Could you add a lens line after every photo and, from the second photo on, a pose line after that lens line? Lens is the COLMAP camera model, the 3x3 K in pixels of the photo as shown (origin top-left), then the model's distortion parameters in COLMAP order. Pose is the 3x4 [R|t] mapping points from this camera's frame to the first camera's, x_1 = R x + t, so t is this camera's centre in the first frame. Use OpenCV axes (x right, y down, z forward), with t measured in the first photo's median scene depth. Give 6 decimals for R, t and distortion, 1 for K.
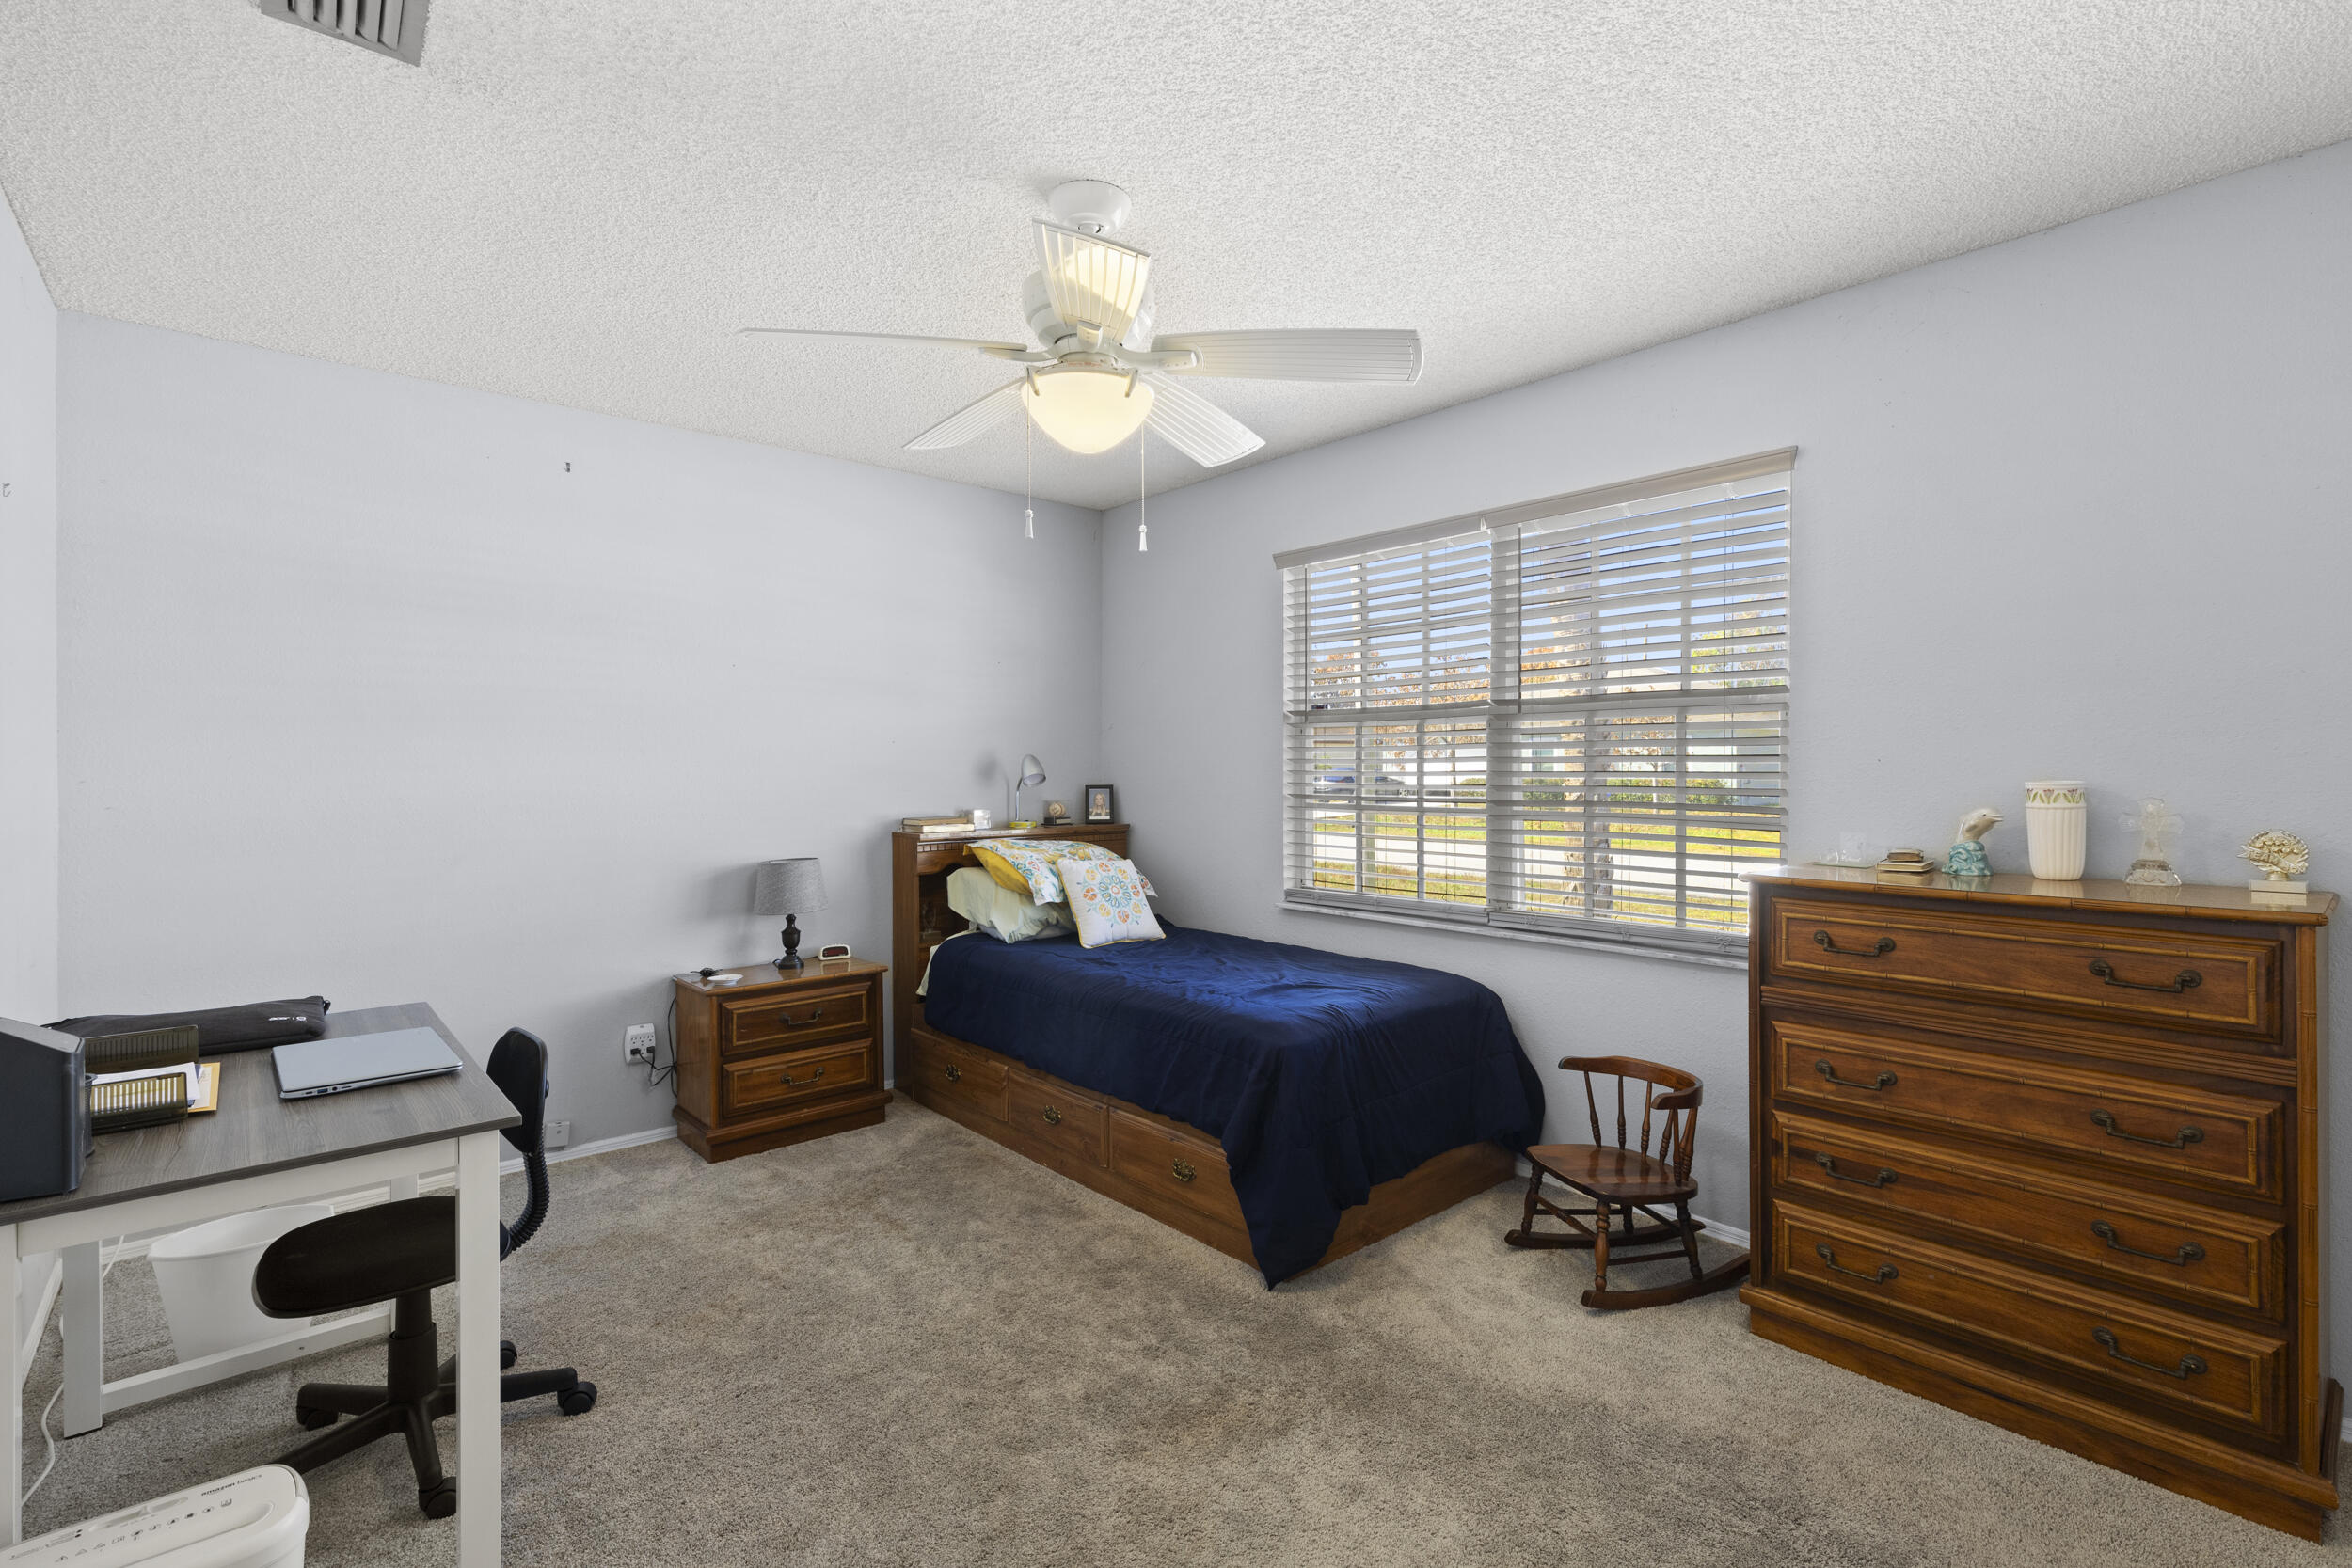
lens RADIAL K [[1068.8, 0, 1172.9], [0, 1068.8, 763.3], [0, 0, 1]] dist [0.000943, -0.000110]
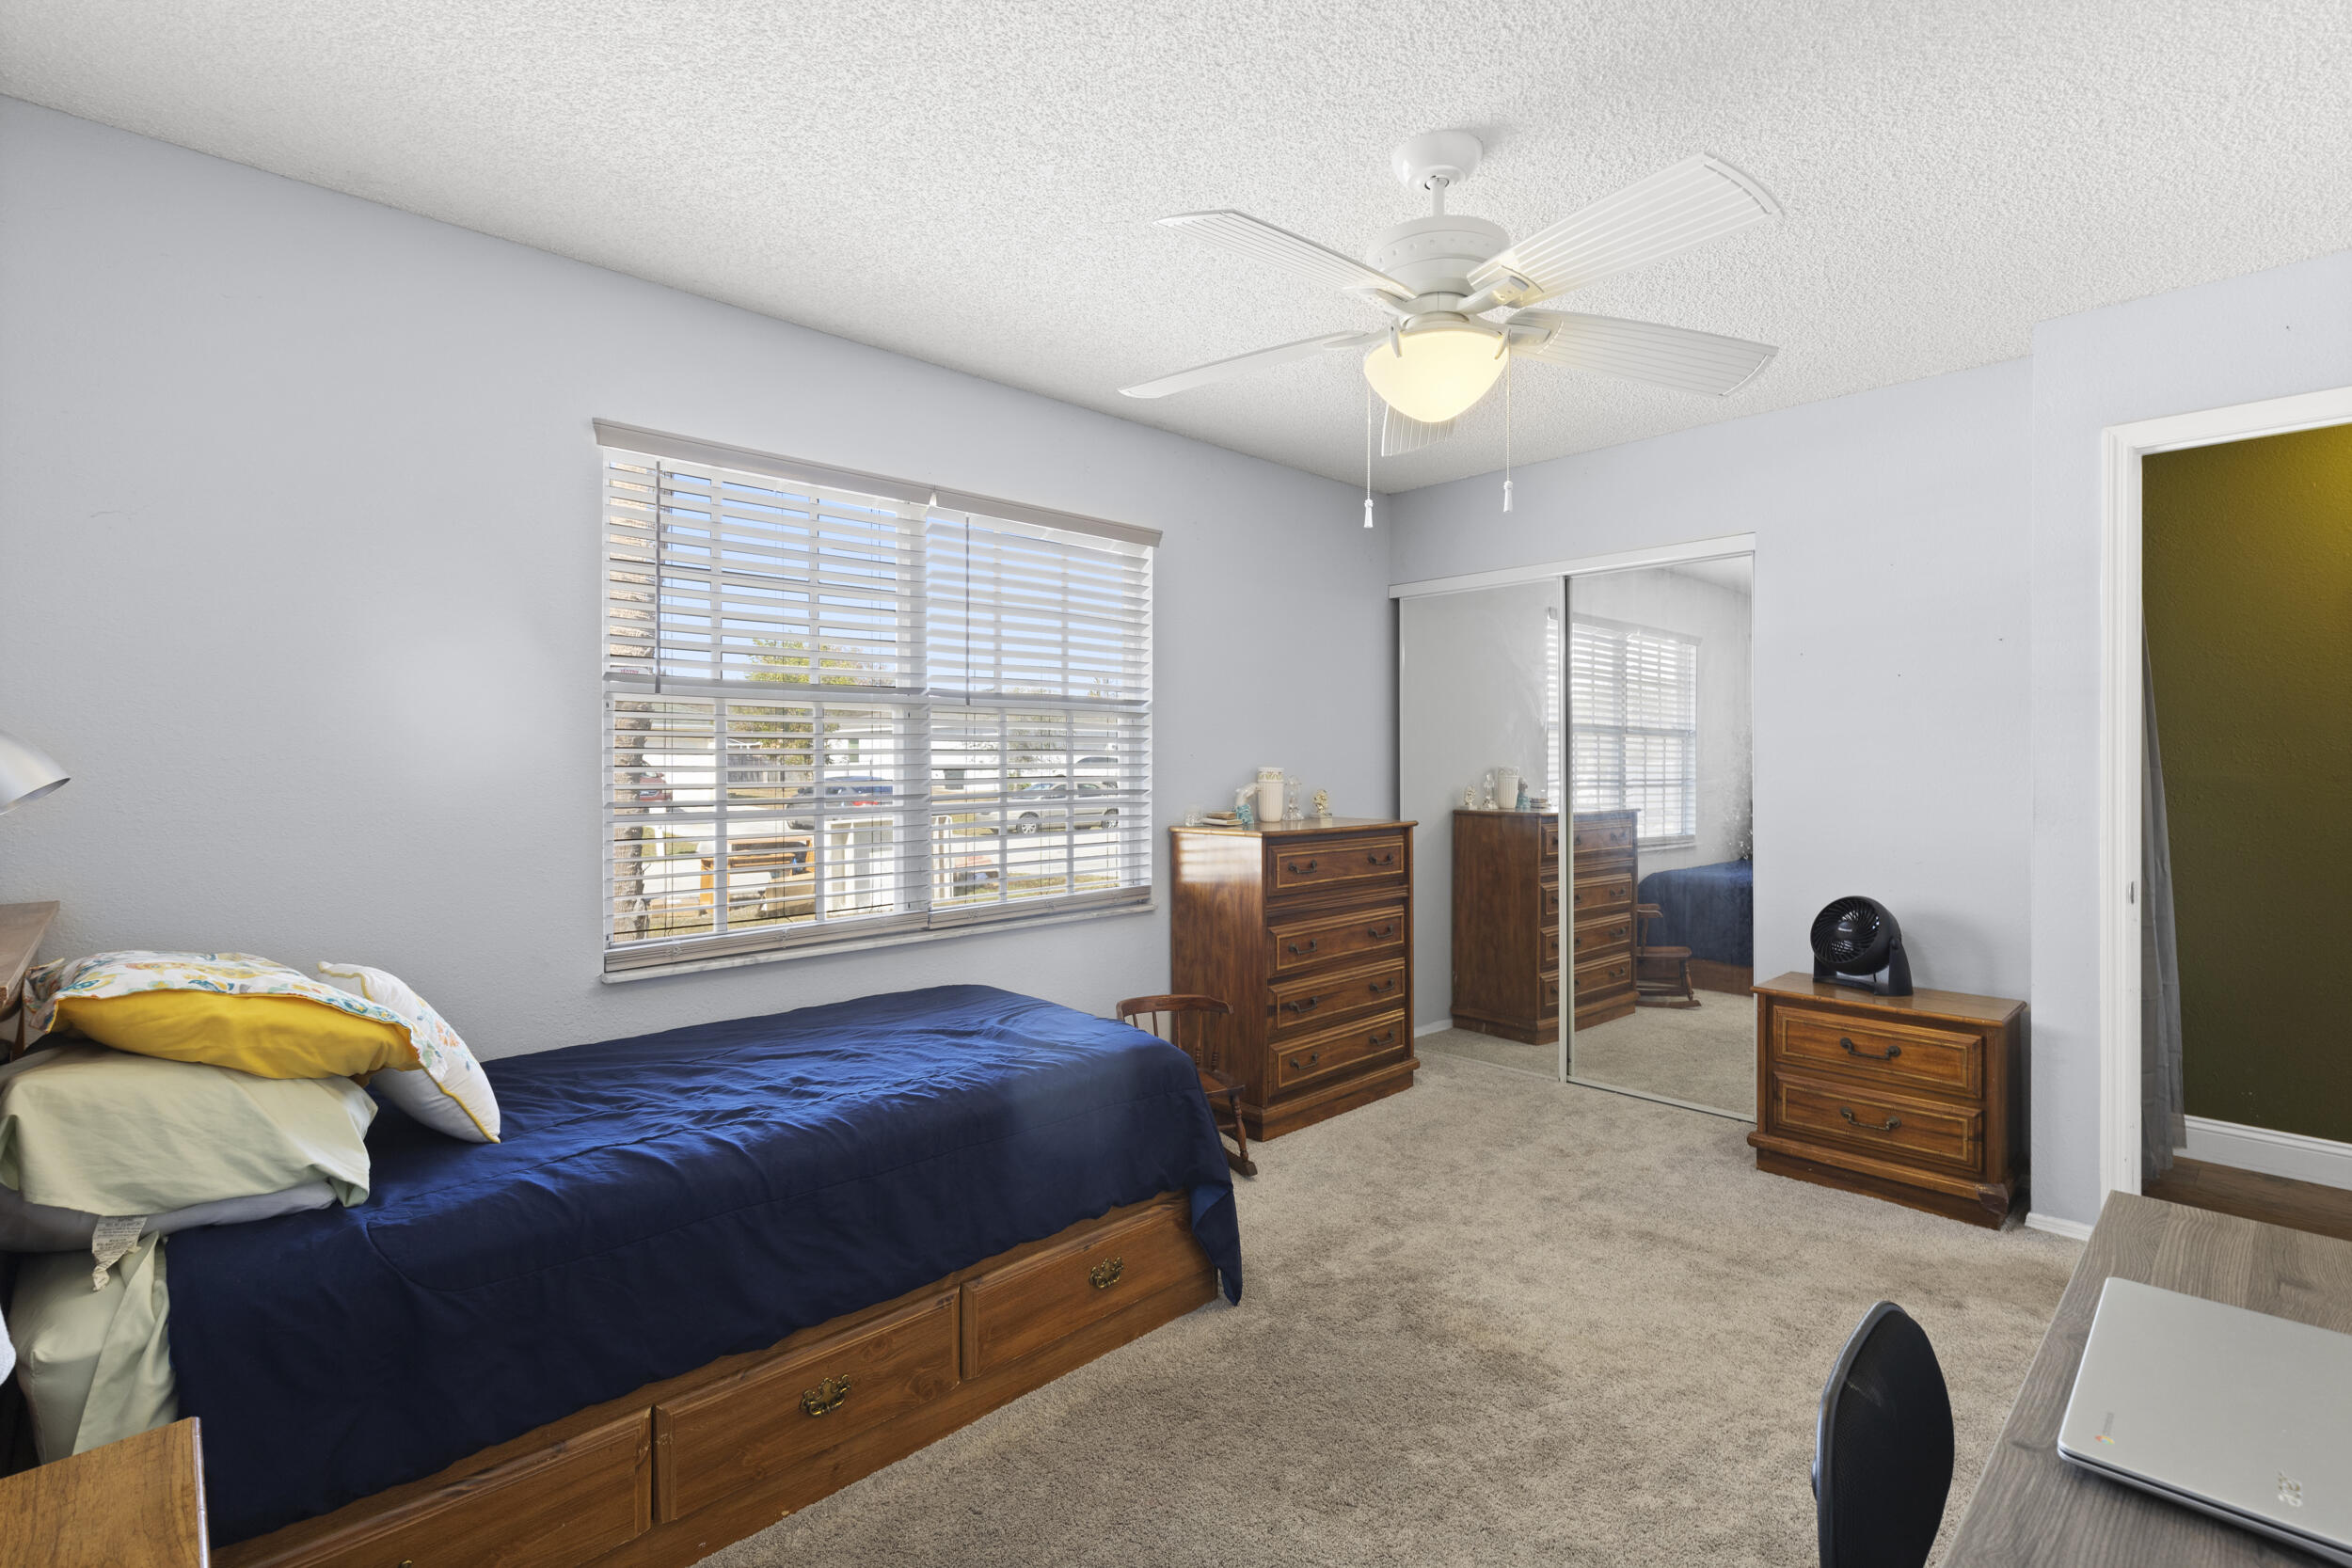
lens RADIAL K [[1068.8, 0, 1172.9], [0, 1068.8, 763.3], [0, 0, 1]] dist [0.000943, -0.000110]
pose [[-0.044263, 0.000977, 0.999019, -0.651311], [-0.000584, 0.999999, -0.001003, 0.007557], [-0.999020, -0.000628, -0.044262, 0.832150]]
